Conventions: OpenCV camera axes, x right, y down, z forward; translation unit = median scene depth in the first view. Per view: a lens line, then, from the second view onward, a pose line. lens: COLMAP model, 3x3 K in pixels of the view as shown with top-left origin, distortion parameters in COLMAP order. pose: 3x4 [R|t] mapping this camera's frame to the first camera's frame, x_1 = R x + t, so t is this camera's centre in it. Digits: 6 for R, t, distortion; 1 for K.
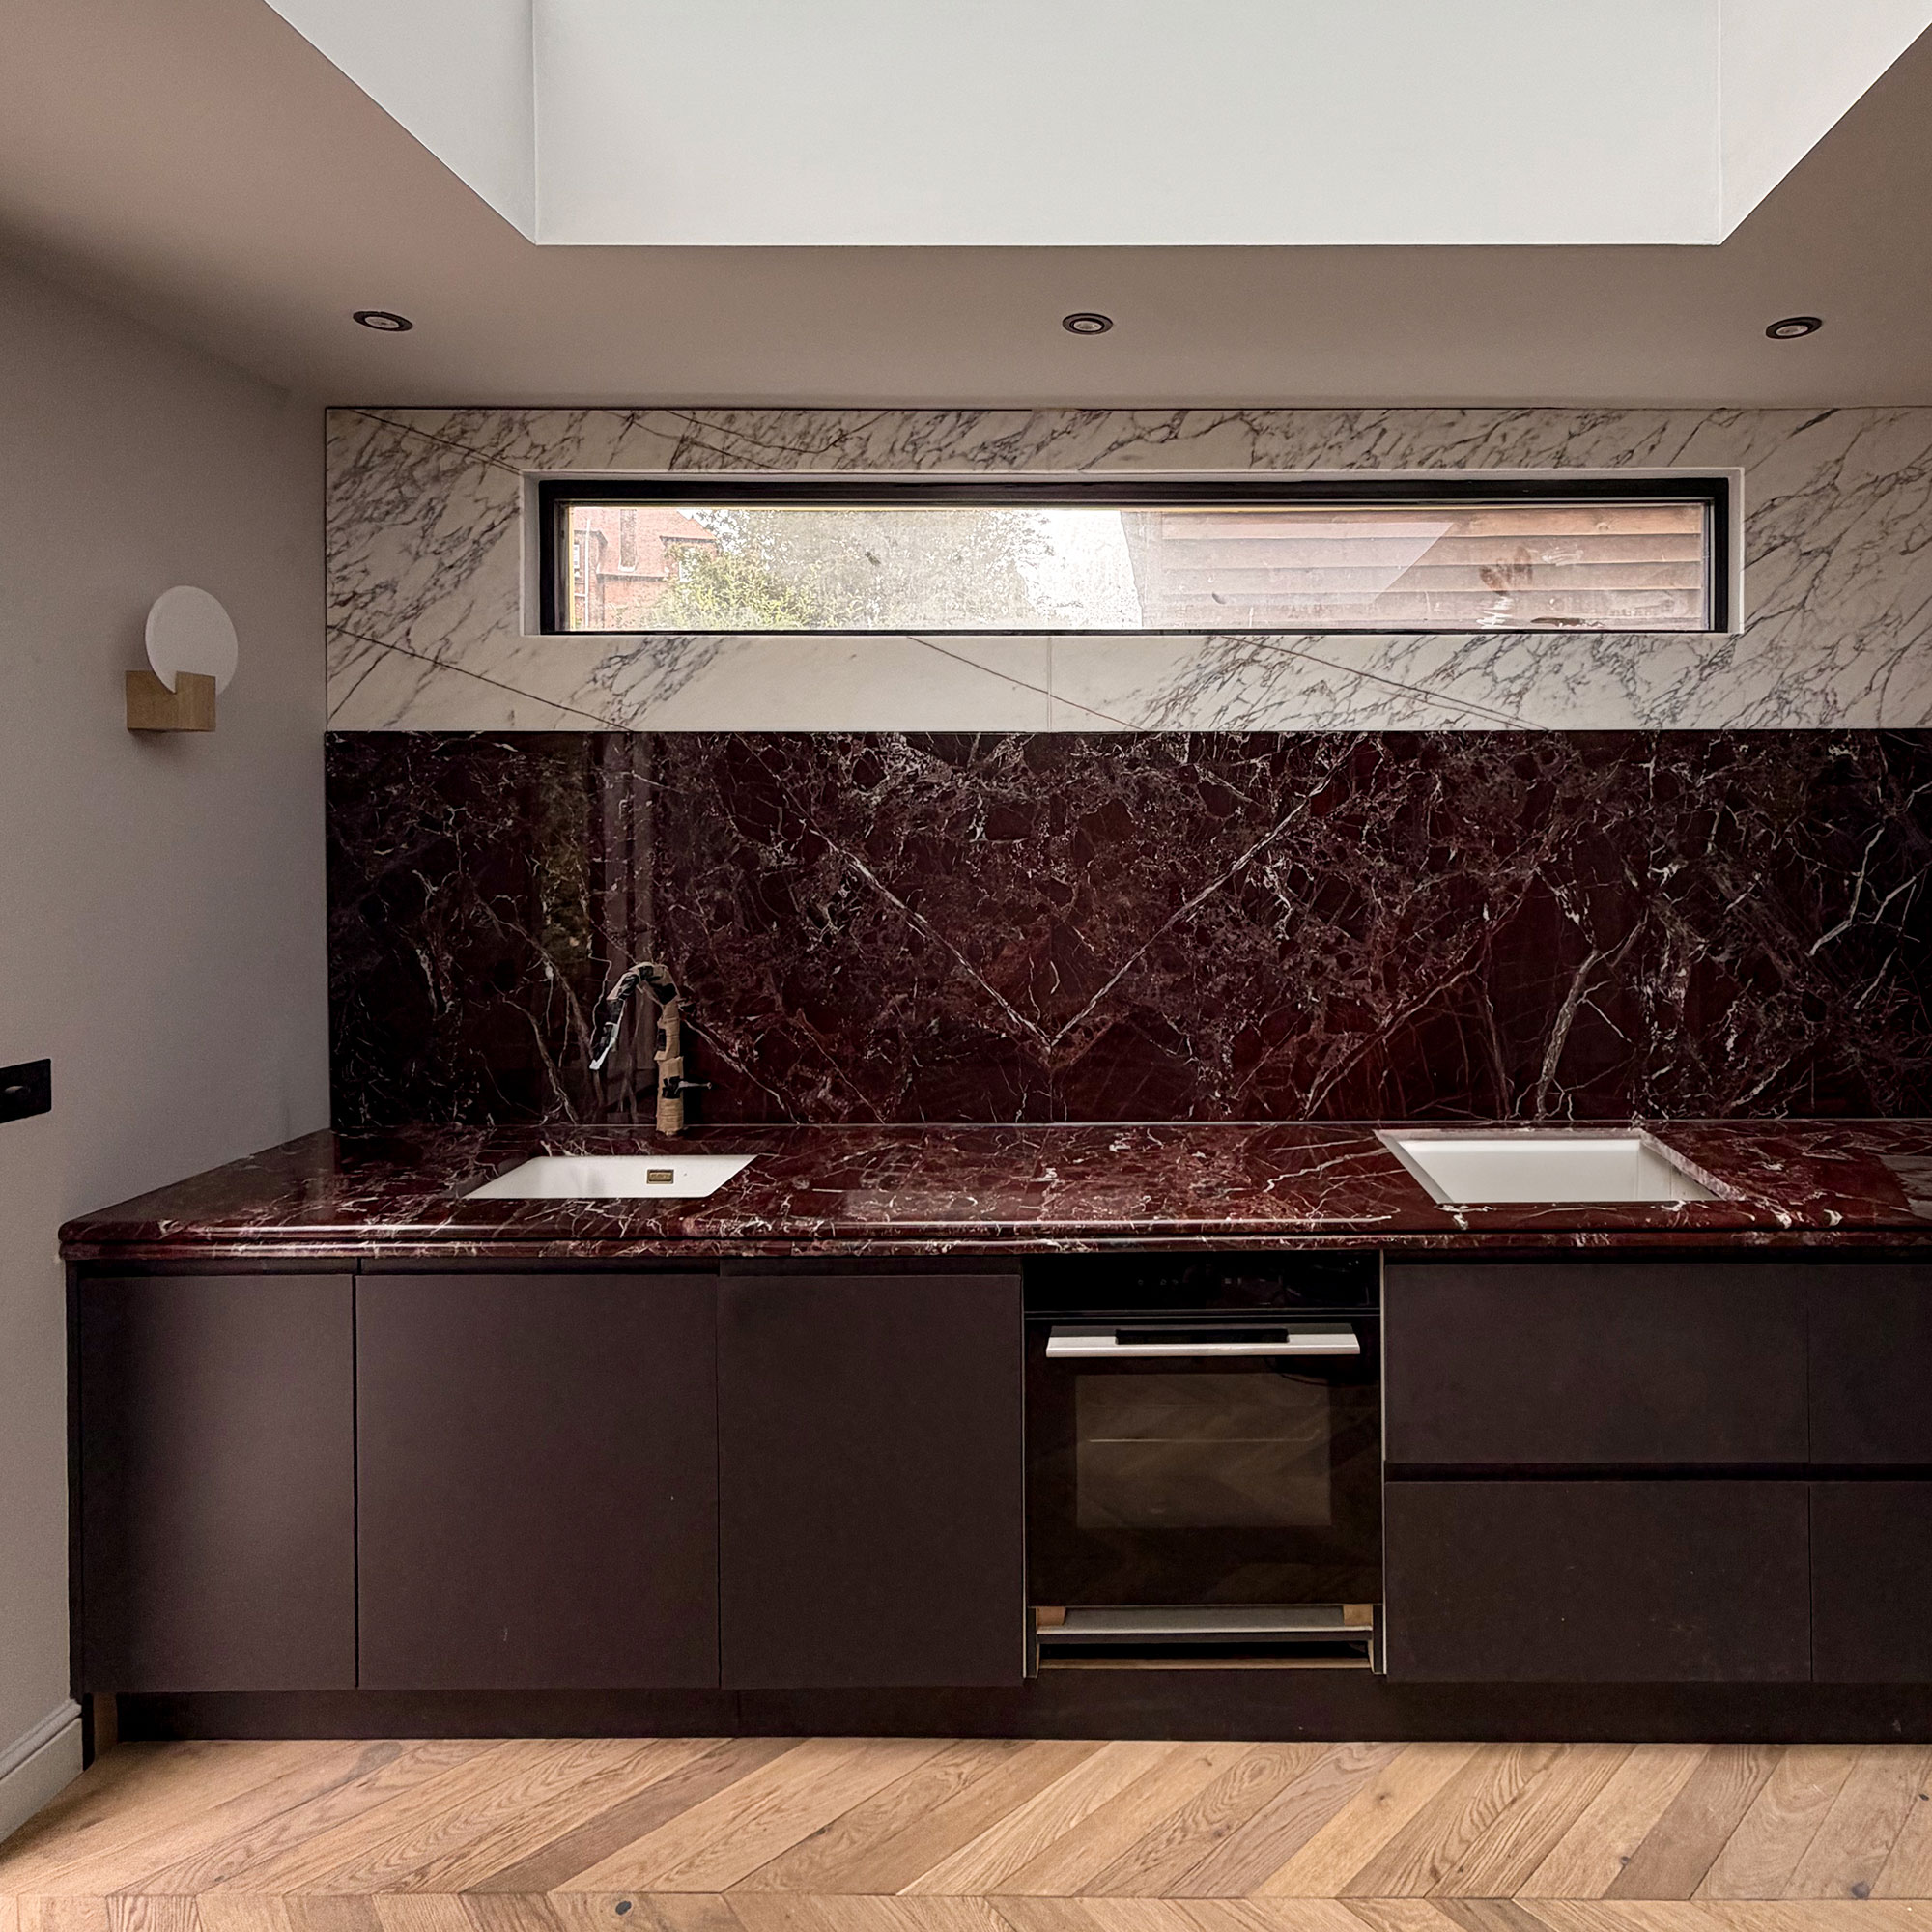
lens RADIAL K [[1146.9, 0, 1132.8], [0, 1146.9, 860.5], [0, 0, 1]] dist [0.008609, 0.000260]
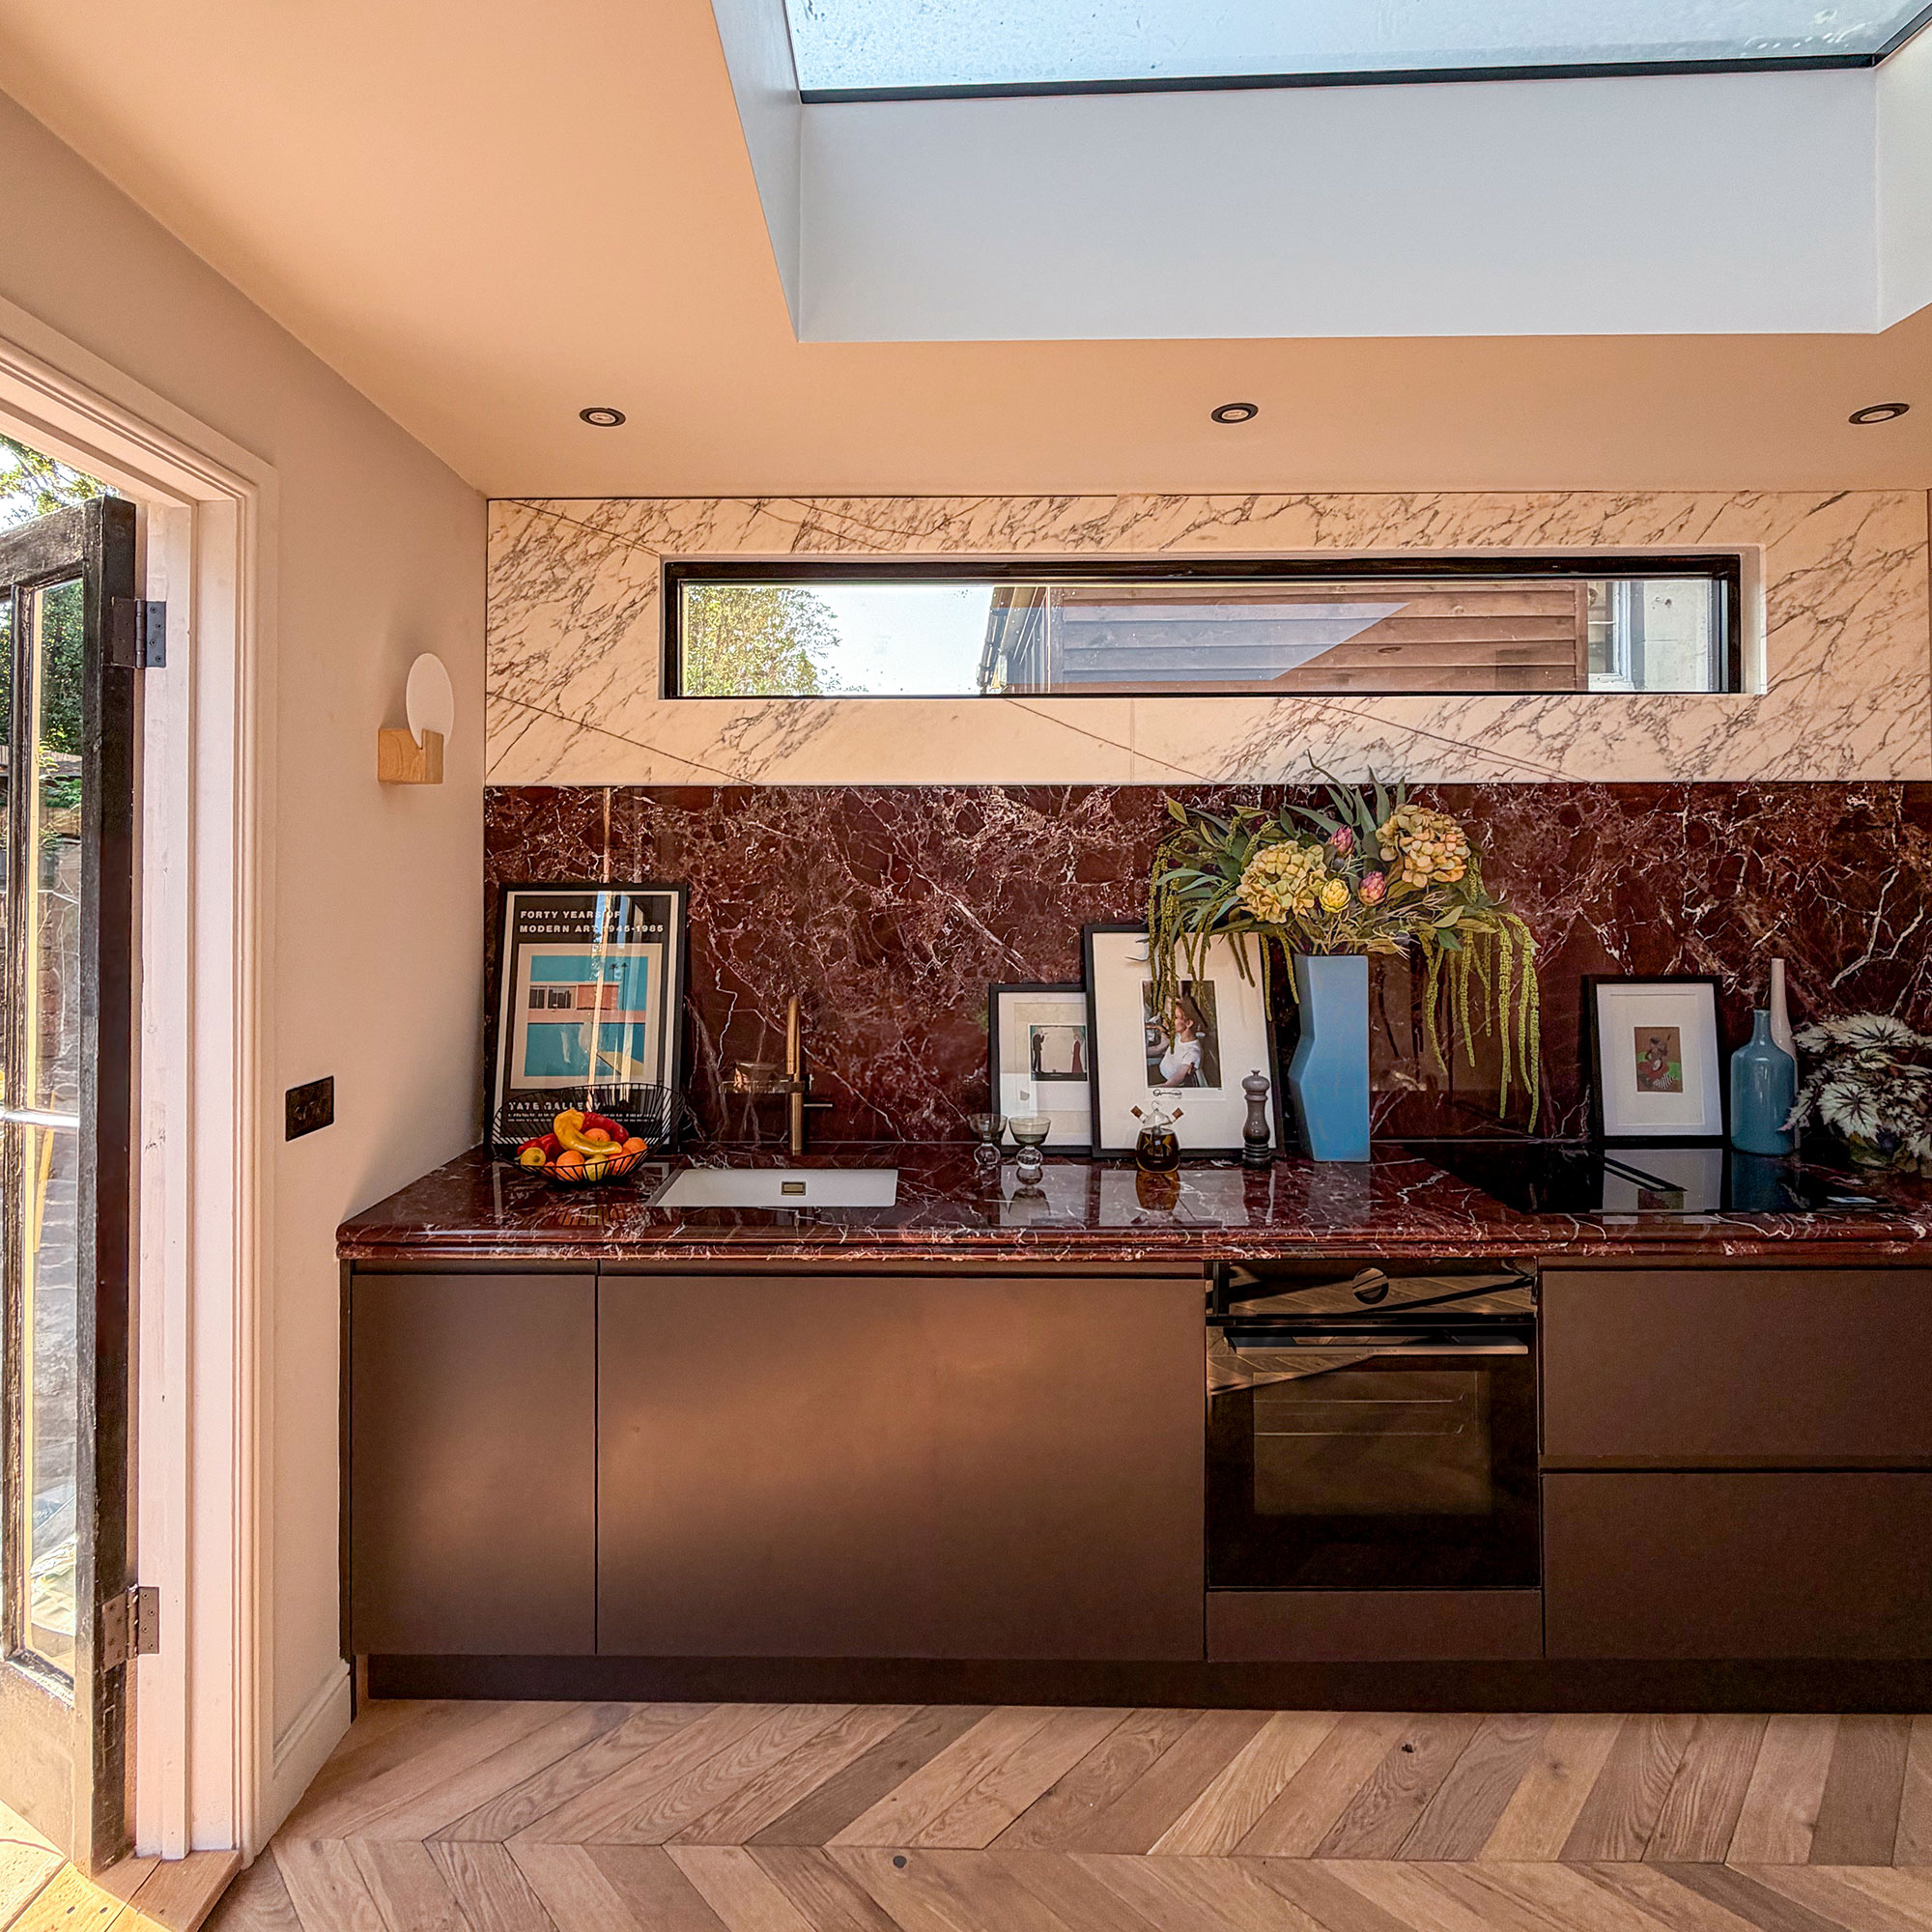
lens RADIAL K [[1020.0, 0, 904.4], [0, 1020.0, 894.1], [0, 0, 1]] dist [0.000794, 0.000357]
pose [[0.999915, -0.000878, -0.012996, -0.280645], [0.000634, 0.999824, -0.018758, 0.011207], [0.013010, 0.018748, 0.999740, 0.018139]]
